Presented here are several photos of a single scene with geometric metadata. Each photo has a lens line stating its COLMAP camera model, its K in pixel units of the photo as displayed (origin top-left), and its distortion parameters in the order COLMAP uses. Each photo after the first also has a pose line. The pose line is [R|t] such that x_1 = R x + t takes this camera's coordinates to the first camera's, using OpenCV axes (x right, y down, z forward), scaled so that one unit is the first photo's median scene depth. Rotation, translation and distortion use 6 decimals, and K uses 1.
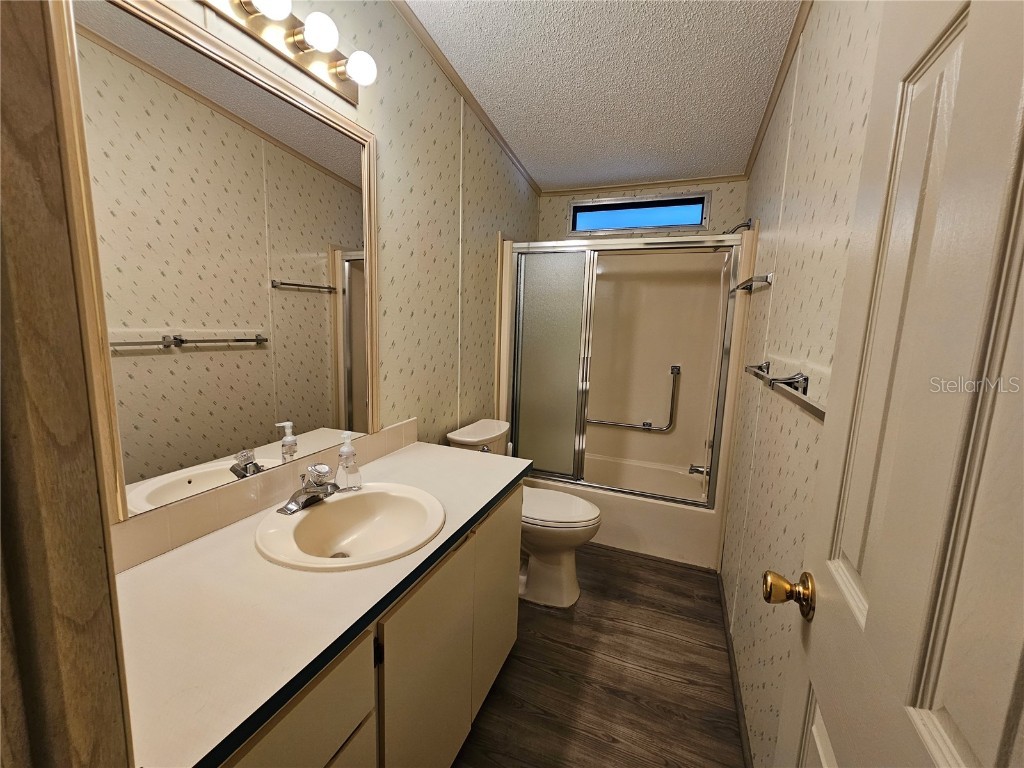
lens RADIAL K [[419.7, 0, 505.6], [0, 419.7, 381.2], [0, 0, 1]] dist [0.001791, 0.000111]
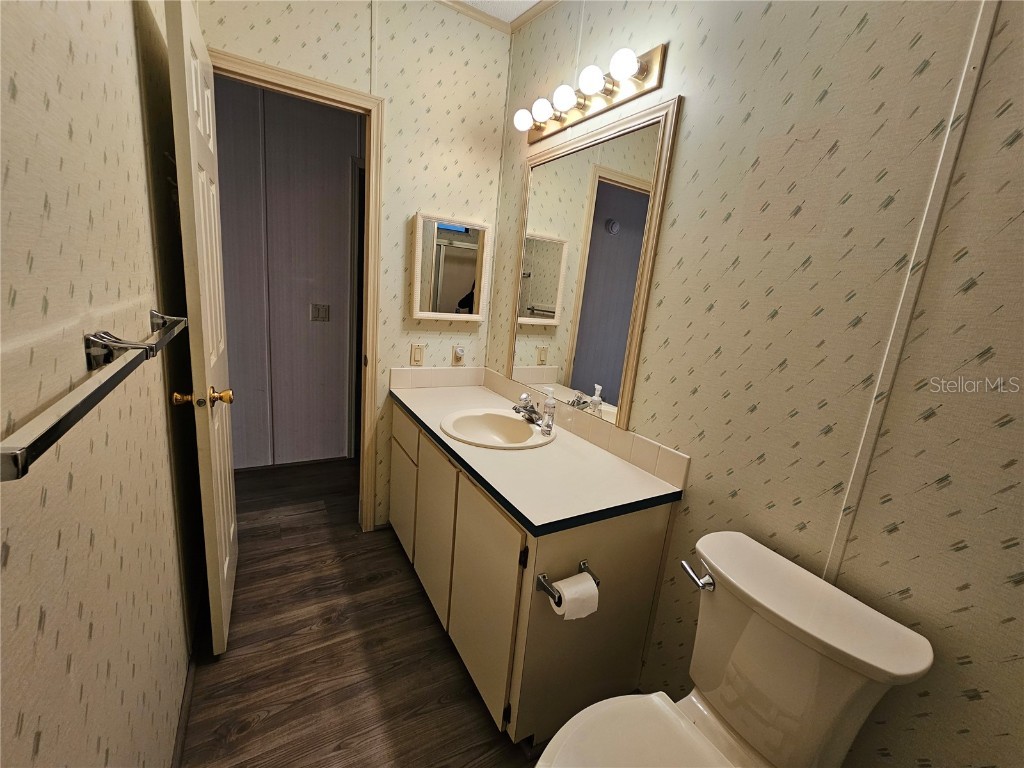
lens RADIAL K [[419.7, 0, 505.6], [0, 419.7, 381.2], [0, 0, 1]] dist [0.001791, 0.000111]
pose [[-0.600952, 0.089615, -0.794246, 0.673854], [-0.217741, 0.937757, 0.270557, -0.202780], [0.769055, 0.335532, -0.544034, 1.466200]]
